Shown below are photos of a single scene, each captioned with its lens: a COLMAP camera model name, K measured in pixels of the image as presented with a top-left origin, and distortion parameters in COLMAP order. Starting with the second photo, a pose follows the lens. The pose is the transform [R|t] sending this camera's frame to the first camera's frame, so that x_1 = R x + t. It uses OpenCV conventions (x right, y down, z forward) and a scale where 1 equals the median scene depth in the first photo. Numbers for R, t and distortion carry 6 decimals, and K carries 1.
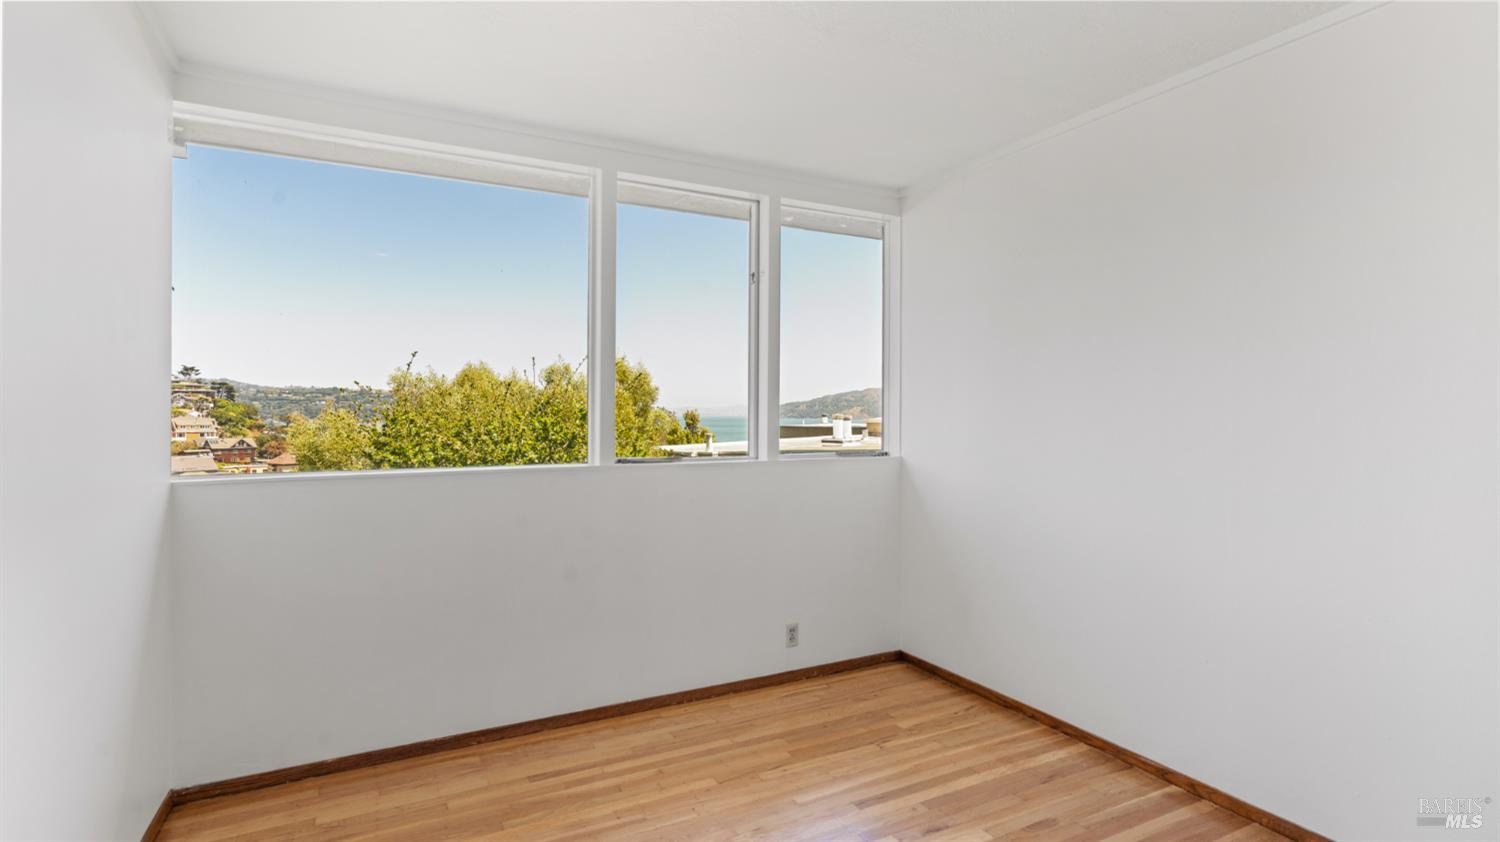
lens RADIAL K [[728.3, 0, 750.2], [0, 728.3, 415.6], [0, 0, 1]] dist [-0.001372, 0.000034]
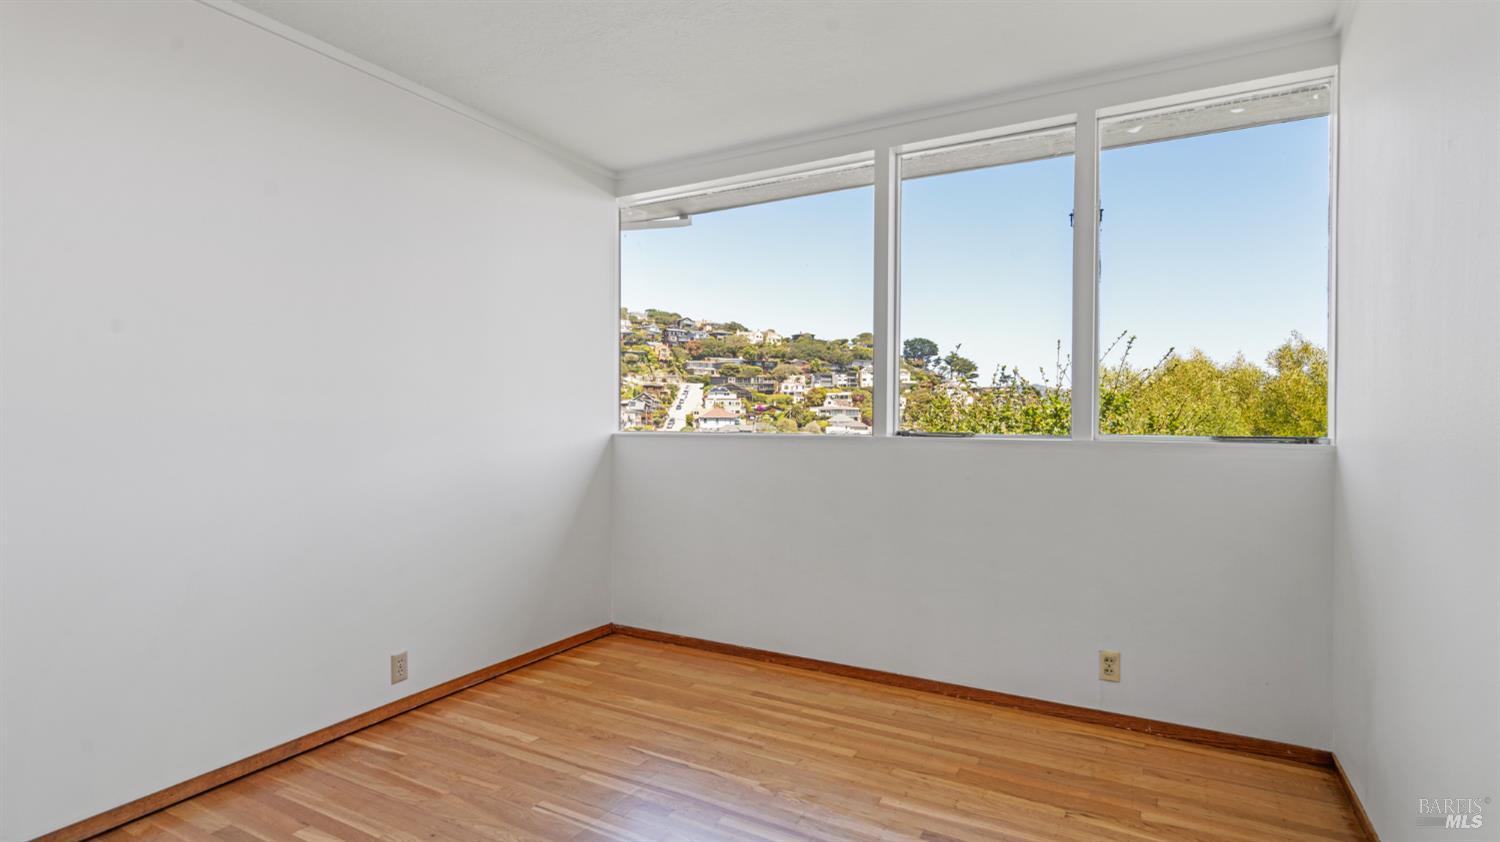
lens RADIAL K [[740.9, 0, 749.4], [0, 740.9, 418.5], [0, 0, 1]] dist [-0.001629, -0.000080]
pose [[0.542540, 0.005996, -0.840009, 0.460956], [-0.005153, 0.999979, 0.003809, 0.031212], [0.840014, 0.002262, 0.542559, 0.221516]]
